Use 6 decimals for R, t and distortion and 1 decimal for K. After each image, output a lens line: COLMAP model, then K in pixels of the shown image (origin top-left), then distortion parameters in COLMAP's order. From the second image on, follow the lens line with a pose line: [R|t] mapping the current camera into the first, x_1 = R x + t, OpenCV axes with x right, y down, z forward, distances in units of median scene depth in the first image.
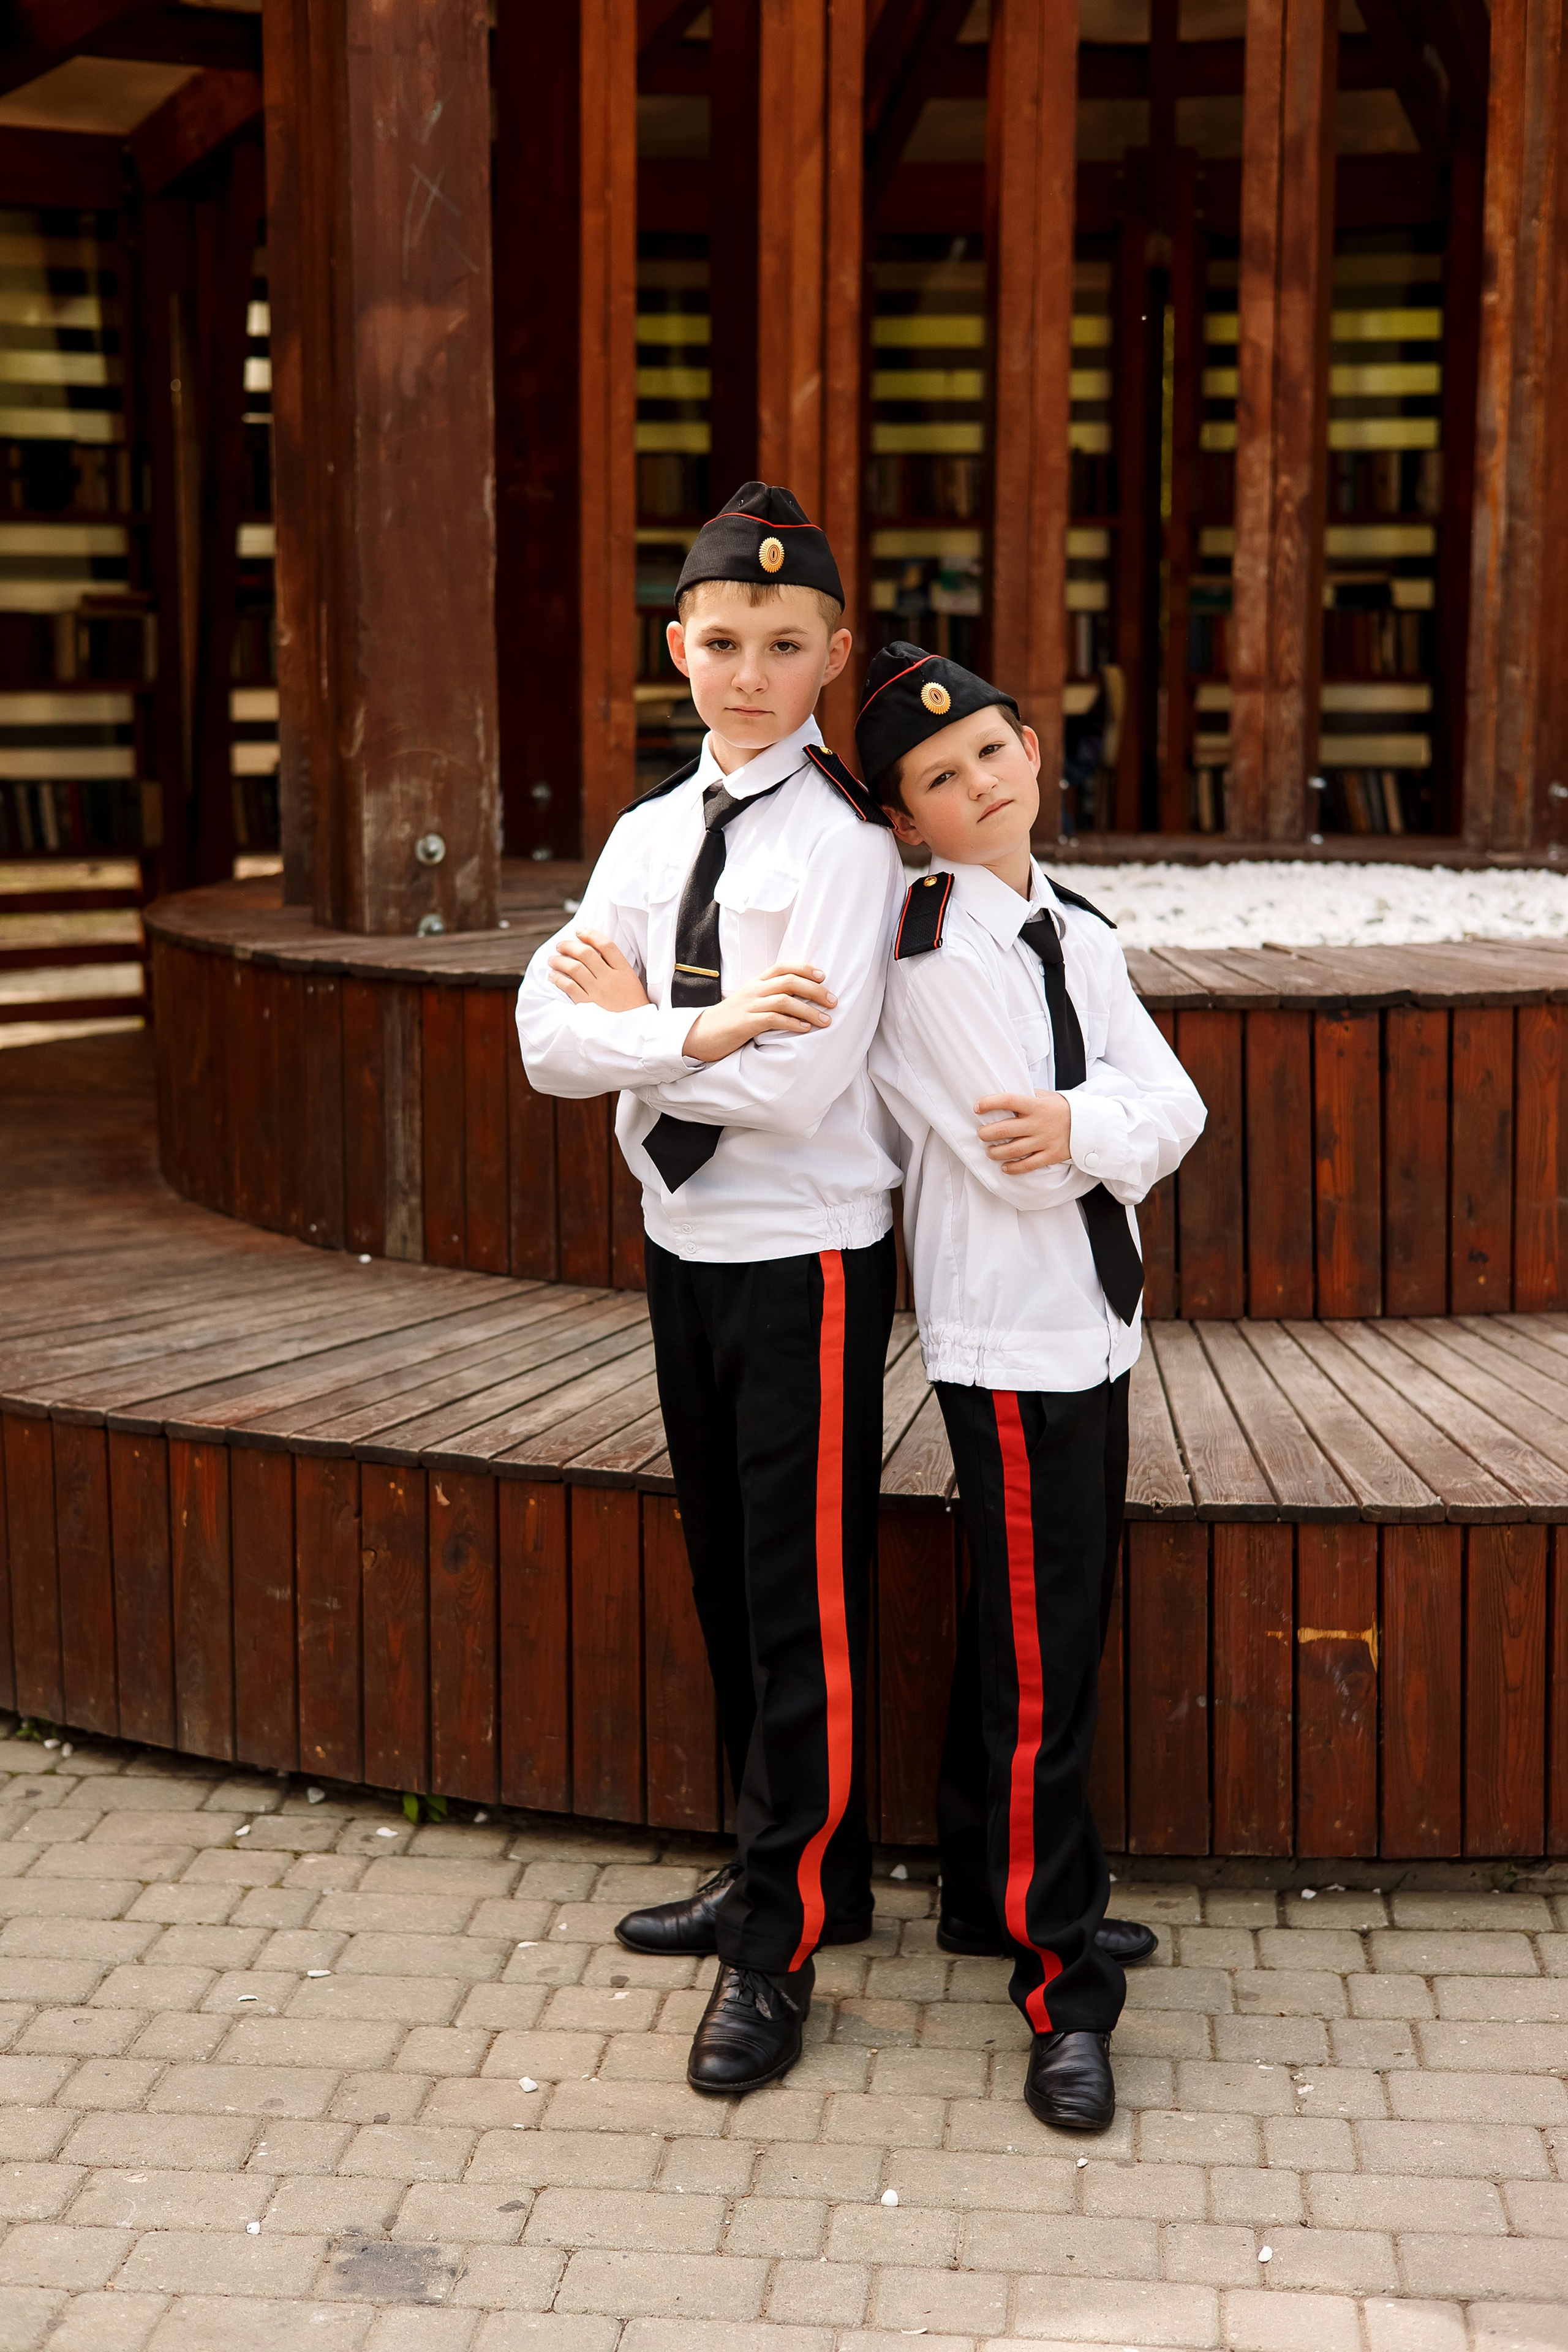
lens RADIAL K [[3444.8, 0, 787.7], [0, 3444.8, 1194.8], [0, 0, 1]] dist [-0.011070, 0.147933]
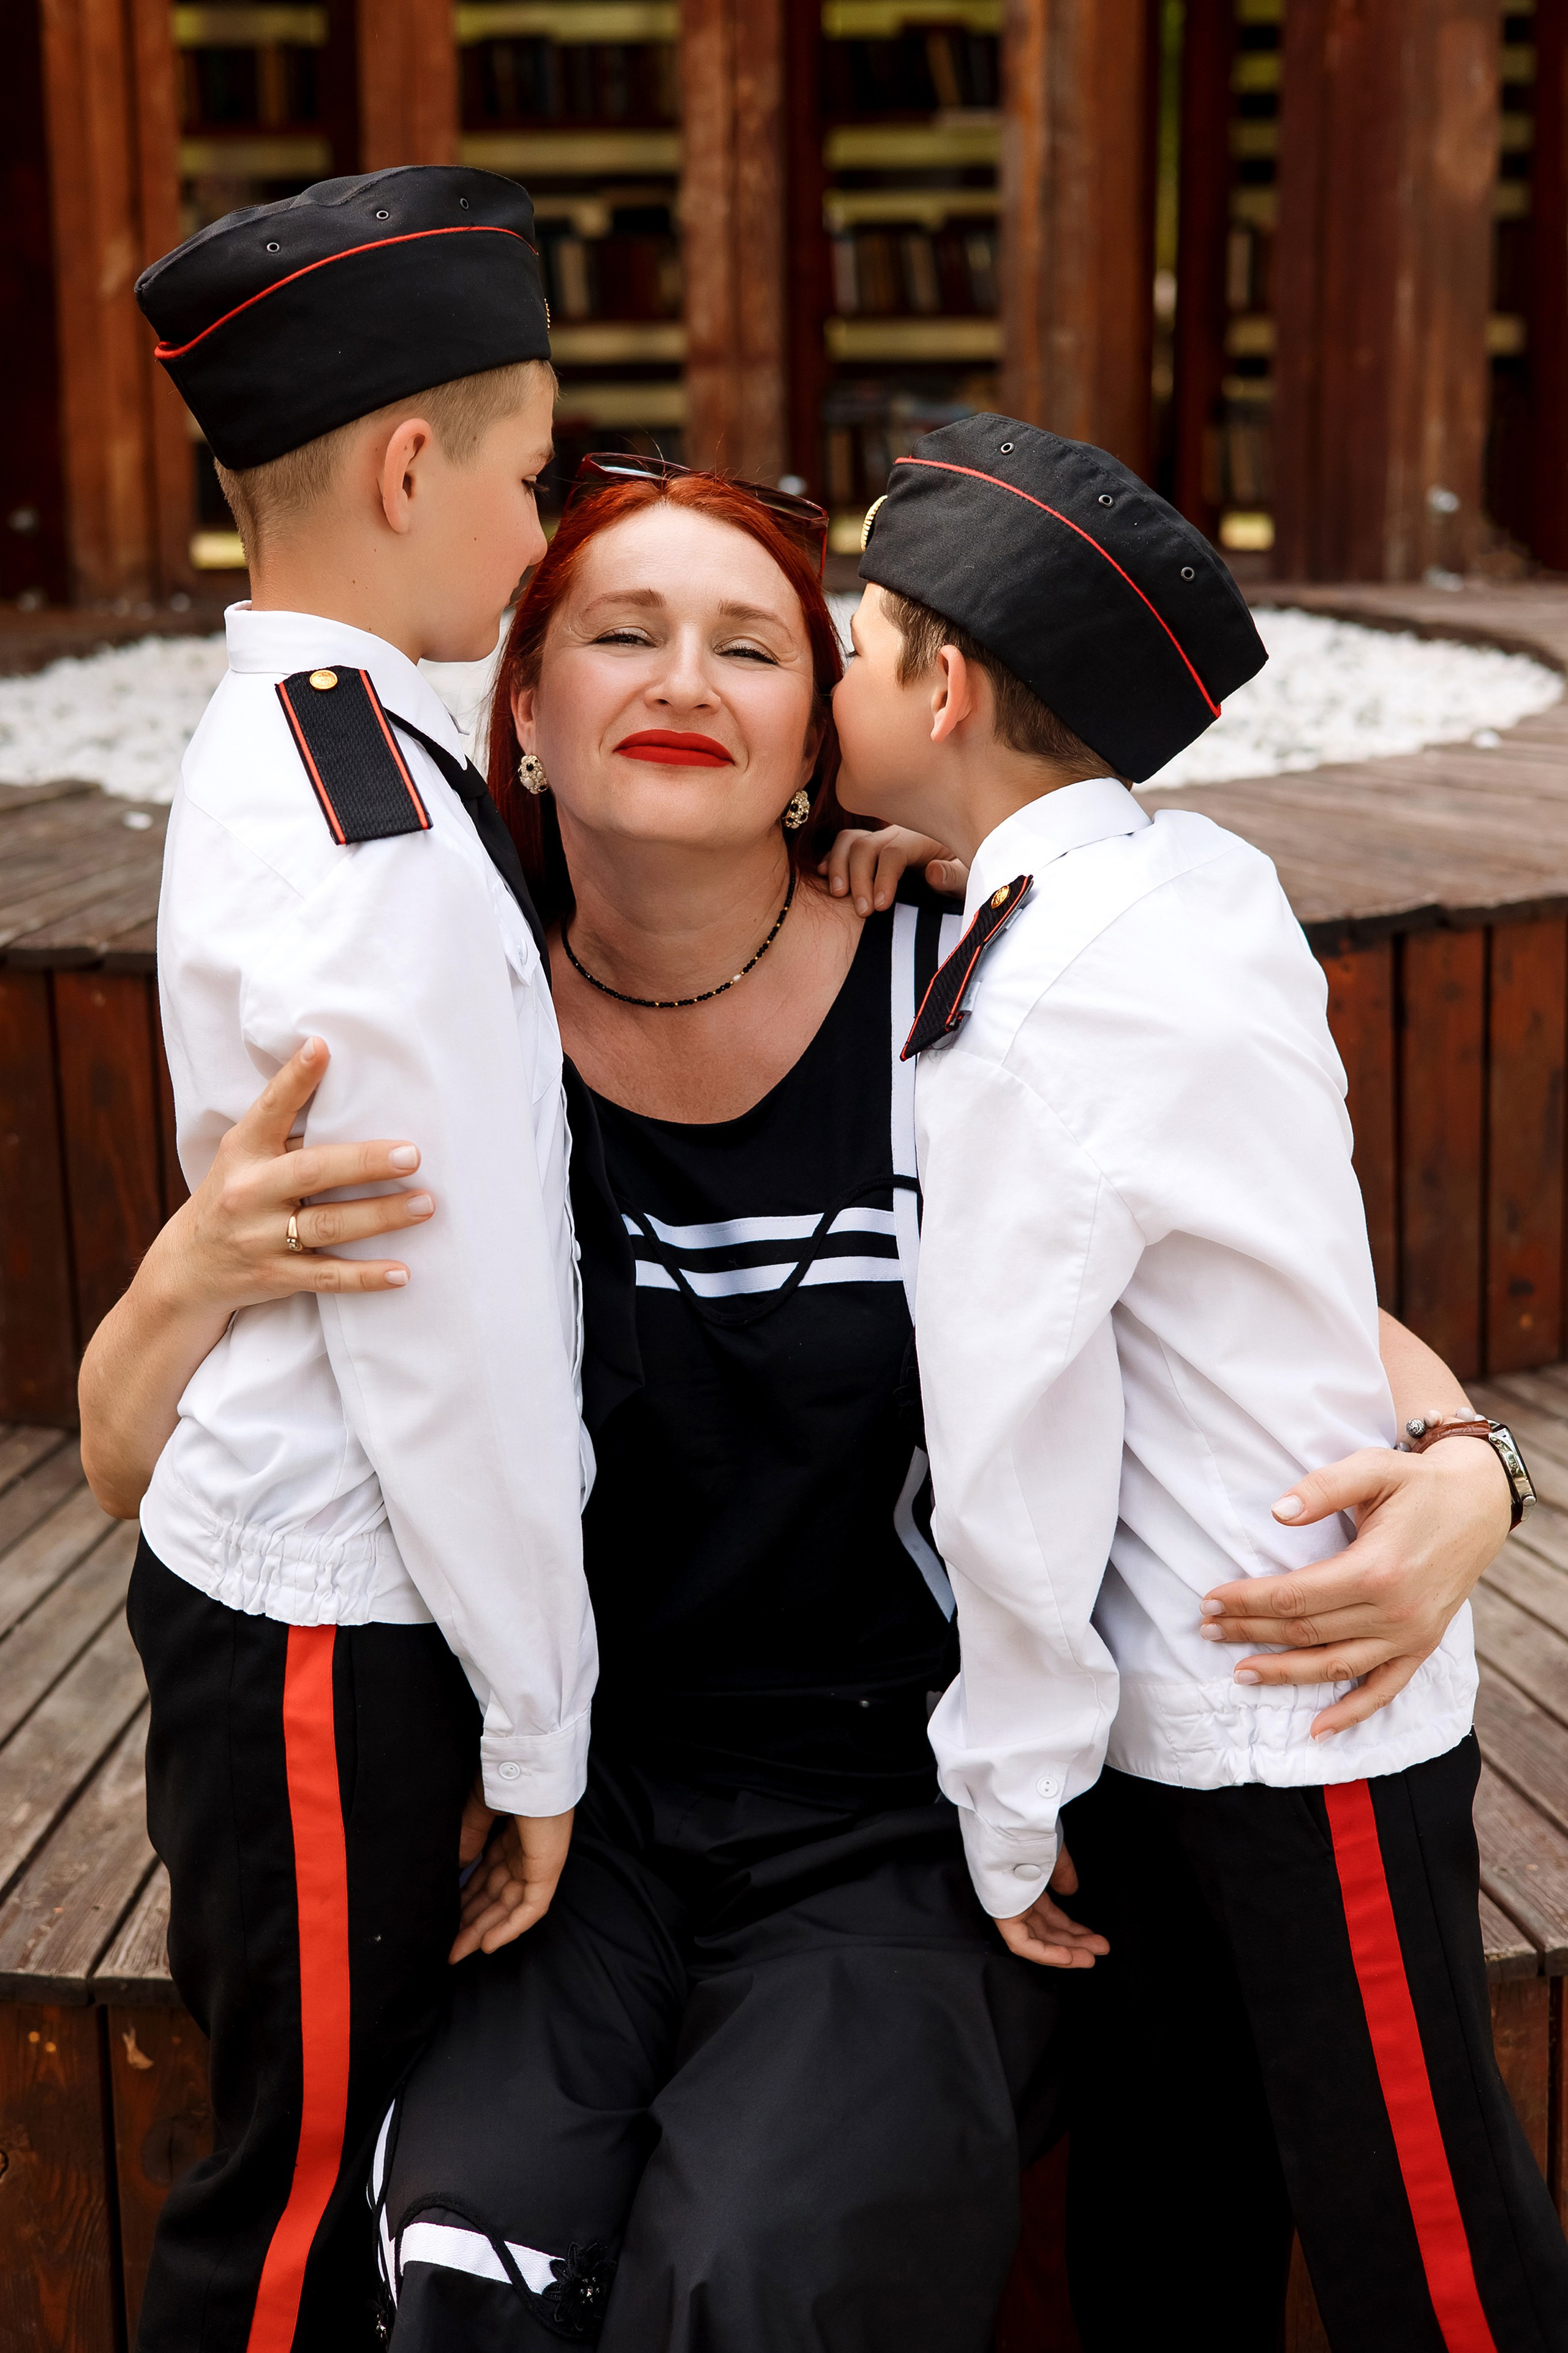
lens RADIAL K [[3513.3, 0, 732.9], [0, 3513.3, 1117.0], [0, 0, 1]] dist [-0.000389, 0.072851]
pose [[0.963055, -0.082161, 0.256466, -0.121913], [0.059949, 0.993834, 0.093271, -0.090242], [-0.262548, -0.074450, 0.962042, 0.400302]]
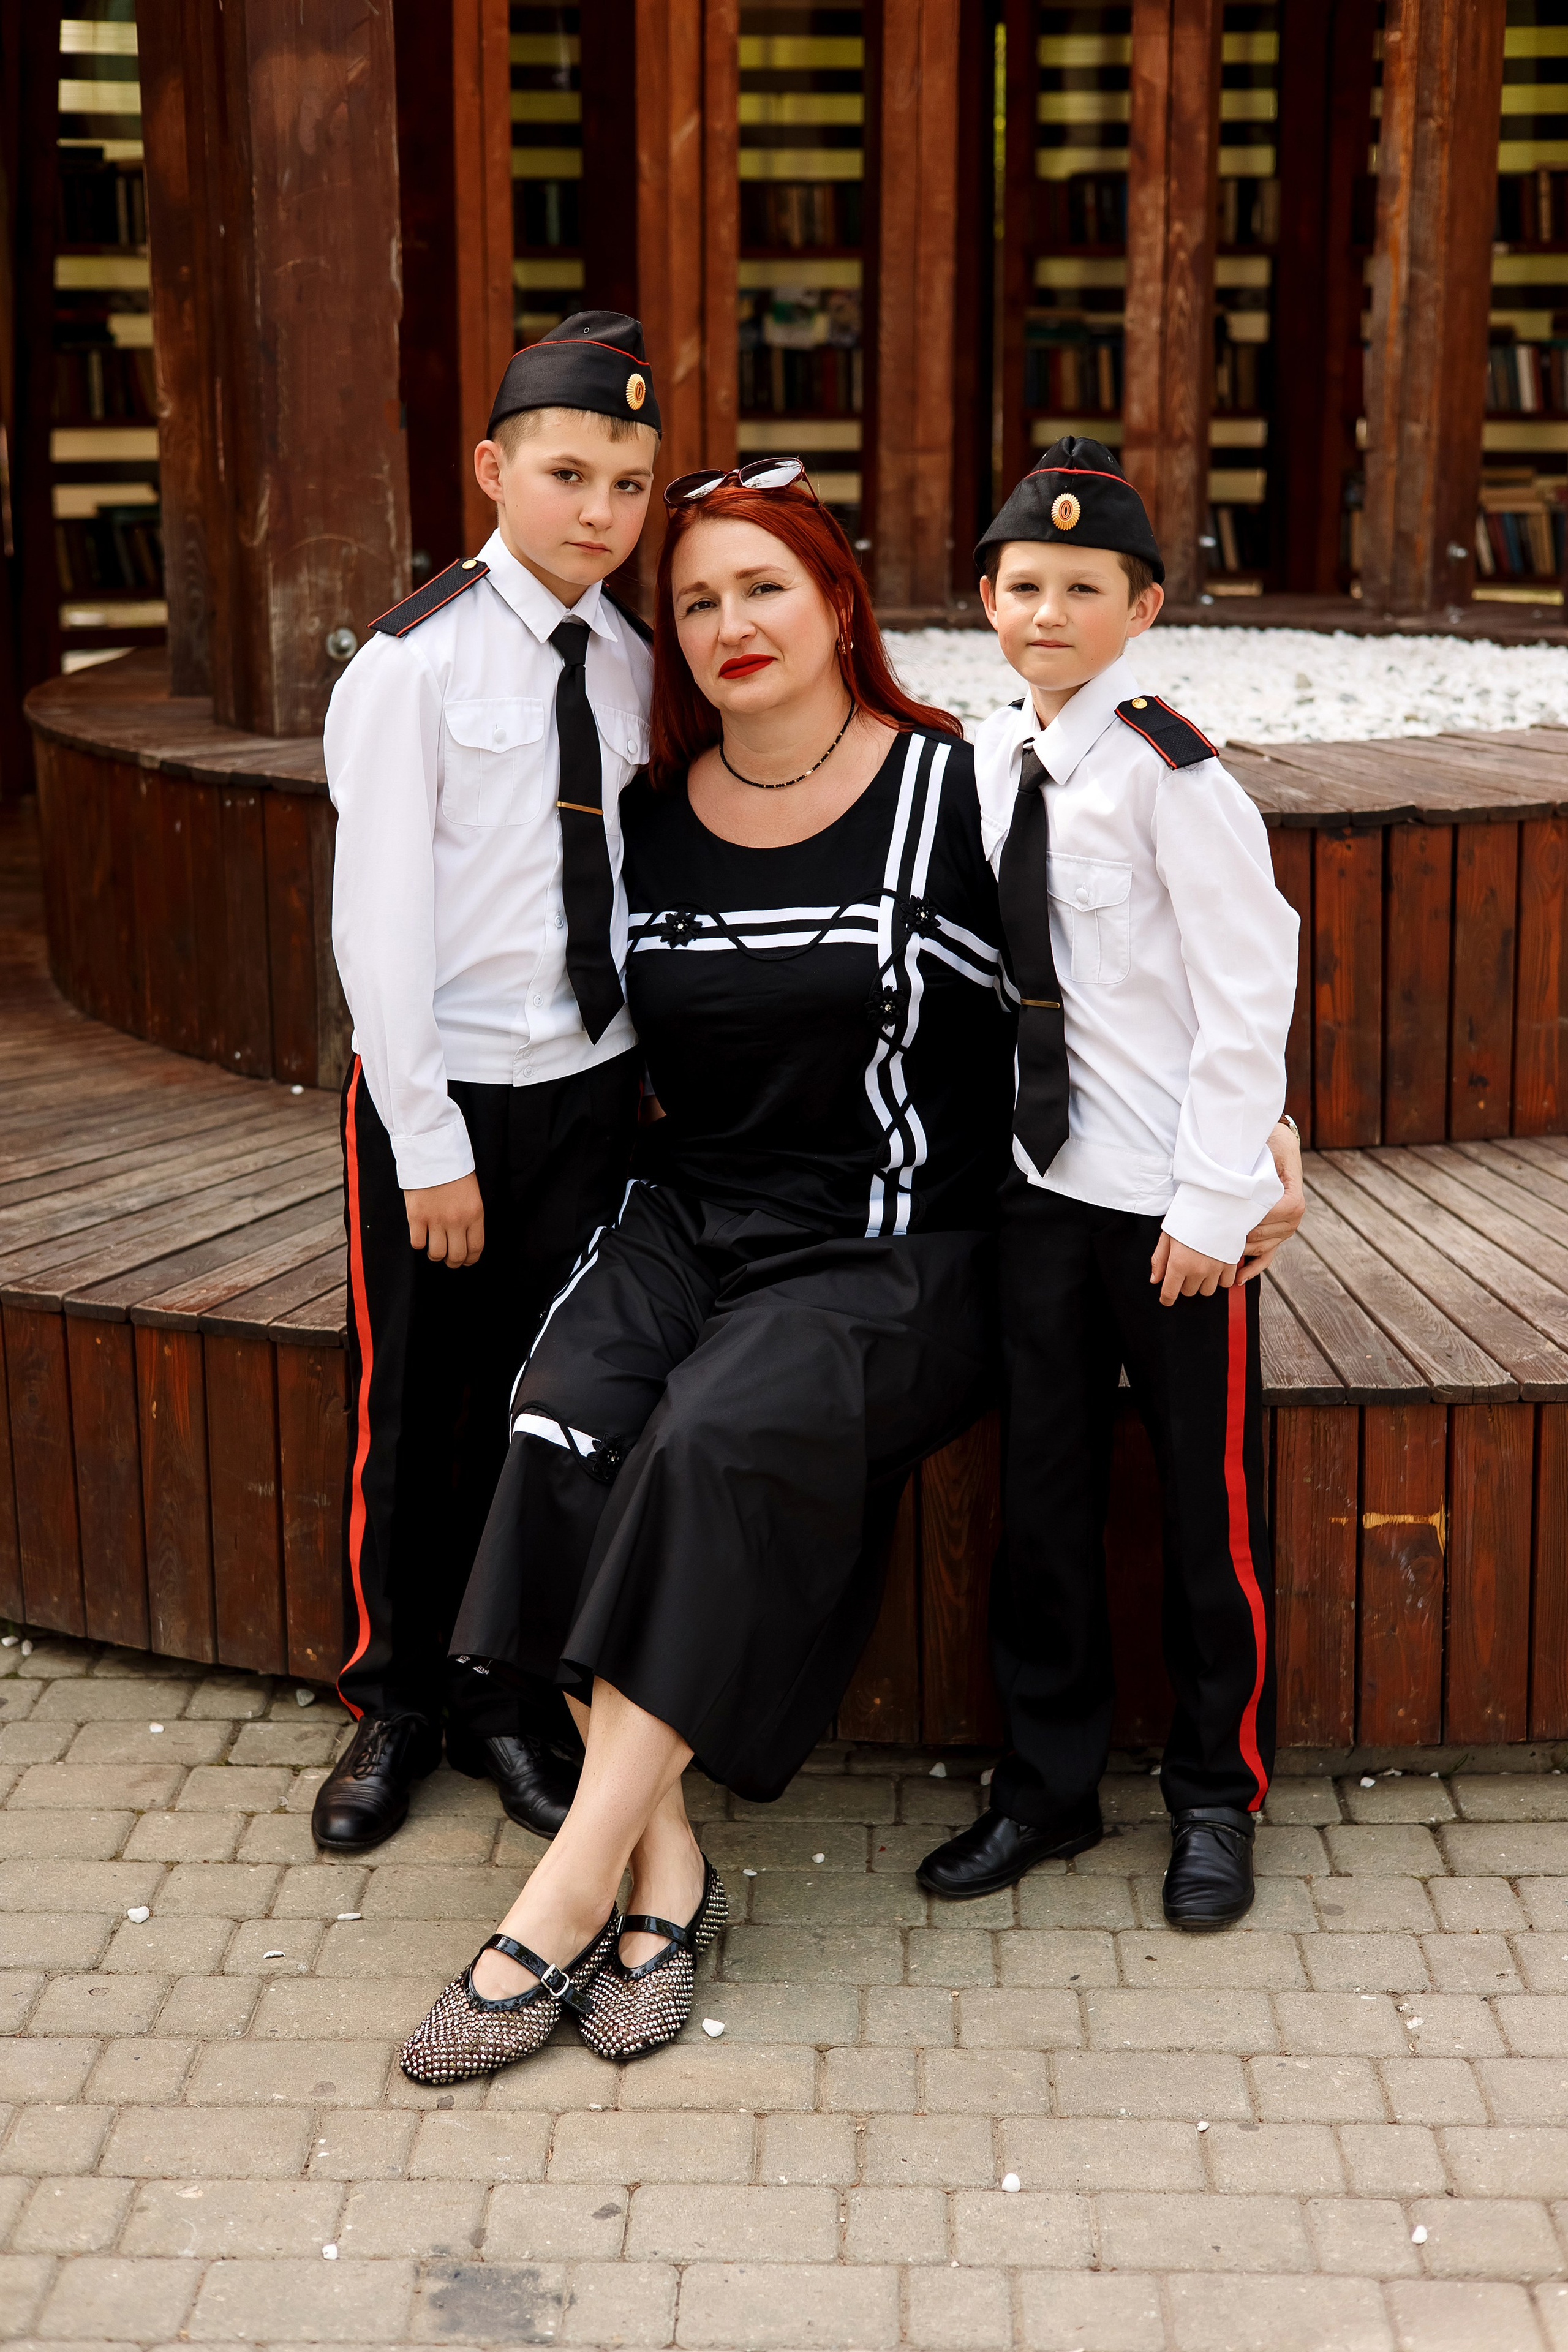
lens RADIAL K [[3309.6, 0, 813.0], [0, 3309.6, 1190.6], [0, 0, 1]] dist [0.004351, 0.048841]
pose [[0.996749, -0.021285, 0.077702, -0.059944], [0.014047, 0.995611, 0.092528, -0.041114], [-0.079331, -0.091136, 0.992674, 0.093818]]
